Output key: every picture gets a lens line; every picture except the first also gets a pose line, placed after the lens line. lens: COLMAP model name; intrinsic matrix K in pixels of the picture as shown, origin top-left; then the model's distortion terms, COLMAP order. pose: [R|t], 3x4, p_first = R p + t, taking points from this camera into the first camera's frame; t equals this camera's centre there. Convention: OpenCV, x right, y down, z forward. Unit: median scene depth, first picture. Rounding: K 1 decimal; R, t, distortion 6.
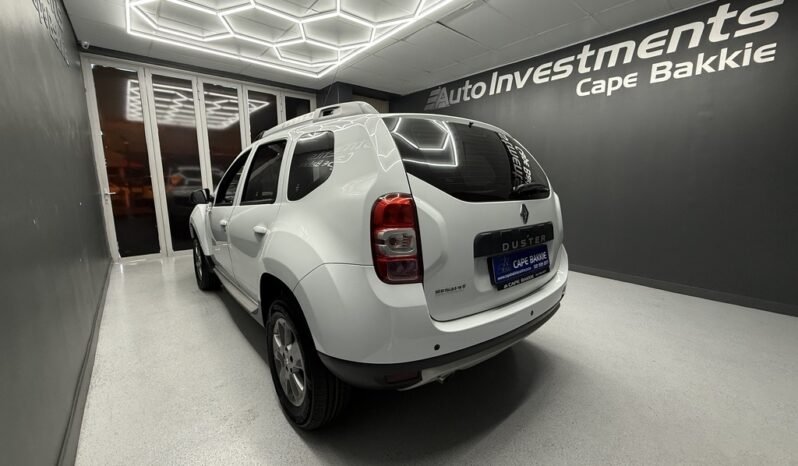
lens RADIAL K [[319.9, 0, 399.0], [0, 319.9, 233.0], [0, 0, 1]] dist [0.000365, 0.000358]
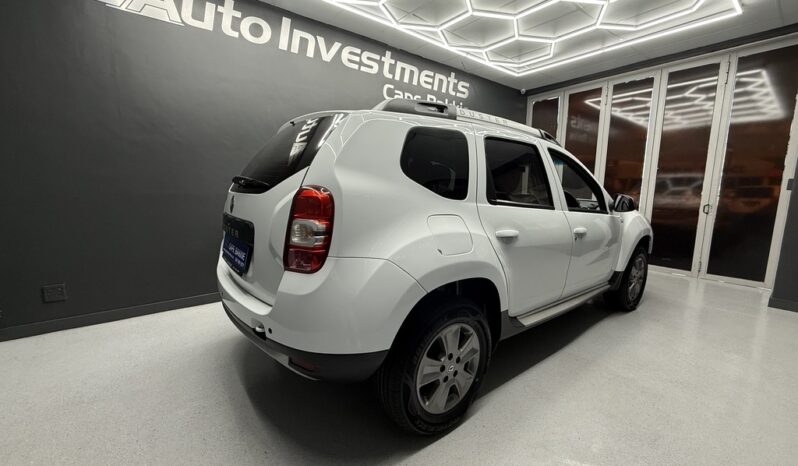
lens RADIAL K [[319.9, 0, 399.0], [0, 319.9, 233.0], [0, 0, 1]] dist [0.000365, 0.000358]
pose [[0.037581, -0.154404, 0.987293, -0.546273], [0.141324, 0.978882, 0.147709, -0.163027], [-0.989250, 0.133977, 0.058608, 1.016759]]
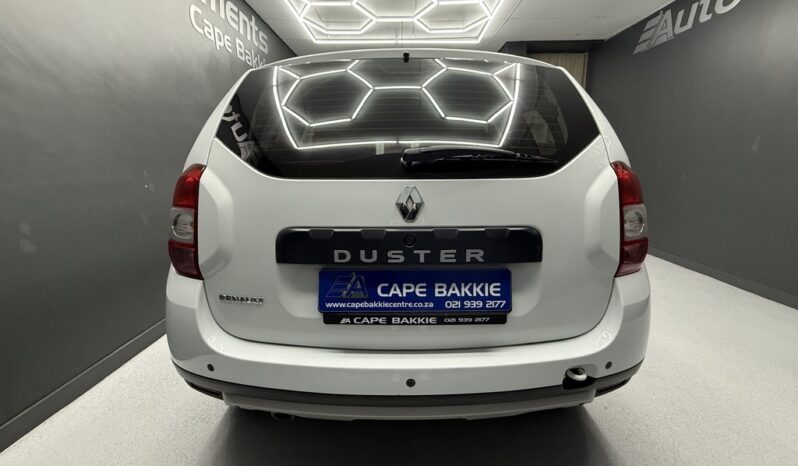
lens RADIAL K [[319.9, 0, 399.0], [0, 319.9, 233.0], [0, 0, 1]] dist [0.000365, 0.000358]
pose [[0.763914, 0.128990, -0.632295, 0.288049], [-0.093294, 0.991601, 0.089576, -0.023076], [0.638538, -0.009439, 0.769532, 0.223363]]
